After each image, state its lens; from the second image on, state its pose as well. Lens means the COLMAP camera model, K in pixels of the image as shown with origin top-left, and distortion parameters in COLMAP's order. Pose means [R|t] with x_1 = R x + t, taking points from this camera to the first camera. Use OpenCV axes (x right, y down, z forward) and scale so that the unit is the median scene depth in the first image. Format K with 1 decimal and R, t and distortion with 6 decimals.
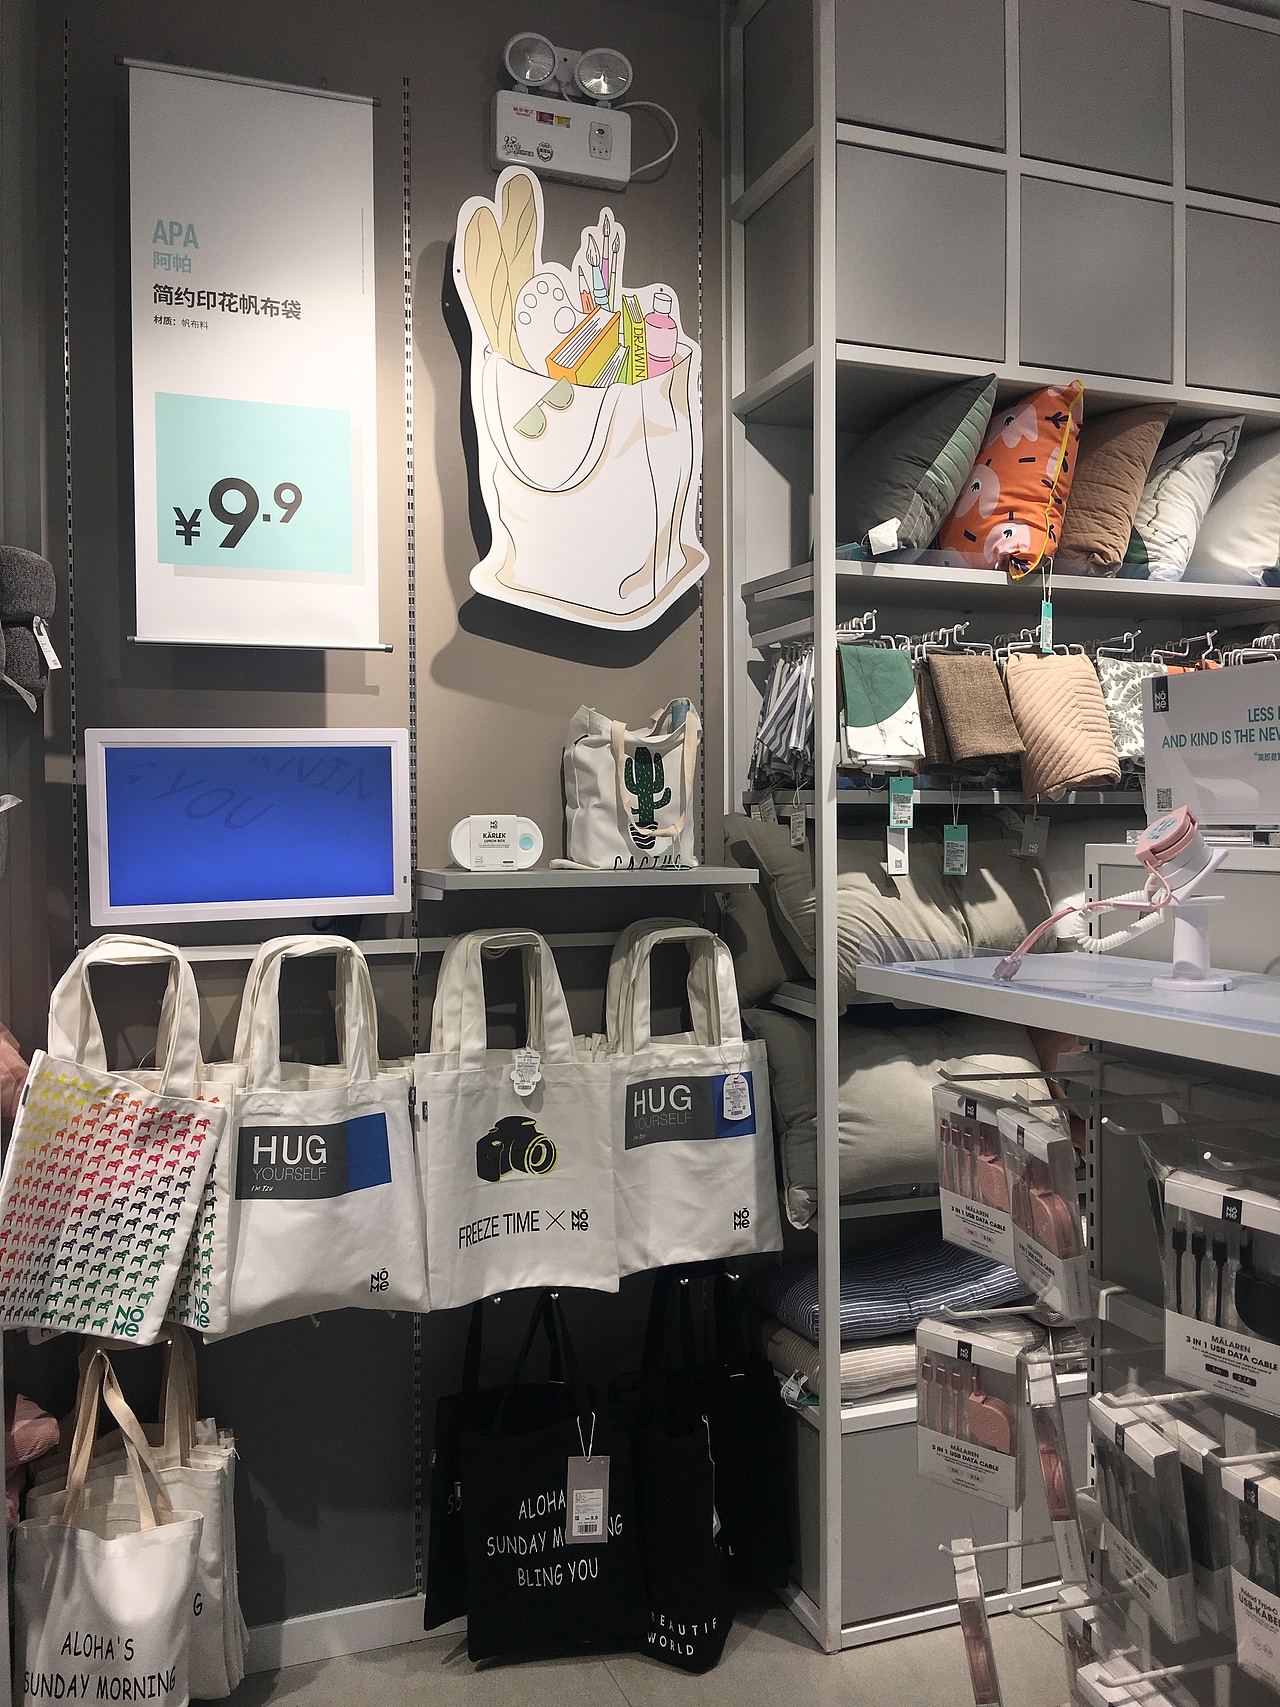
lens RADIAL K [[1433.7, 0, 644.8], [0, 1433.7, 838.0], [0, 0, 1]] dist [0.072743, -0.136126]
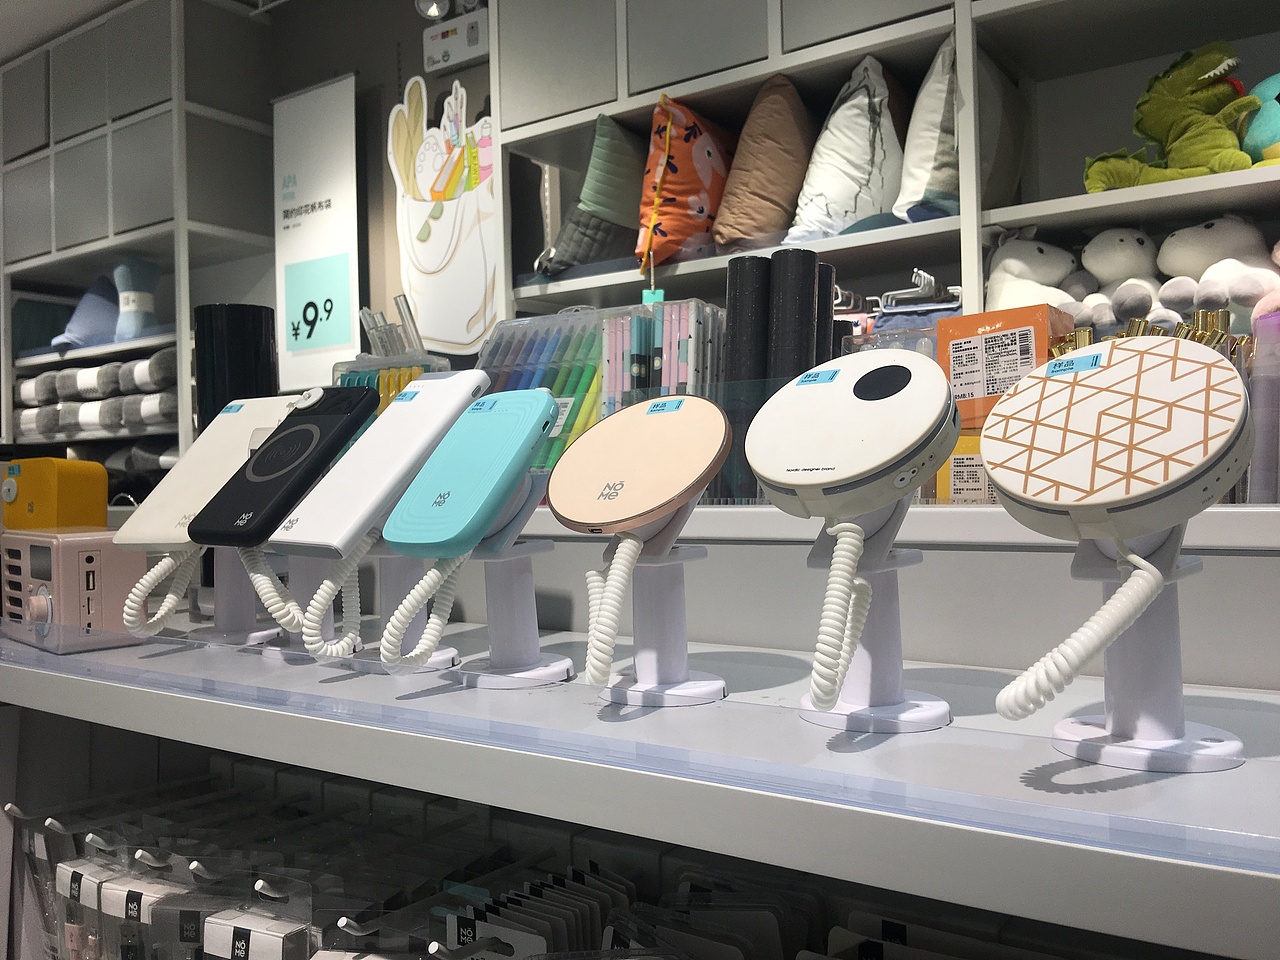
lens RADIAL K [[1075.1, 0, 636.9], [0, 1075.1, 472.4], [0, 0, 1]] dist [0.072743, -0.136126]
pose [[0.566584, -0.017726, -0.823813, 1.042679], [0.010286, 0.999843, -0.014440, -0.001170], [0.823940, -0.000292, 0.566677, 0.514789]]
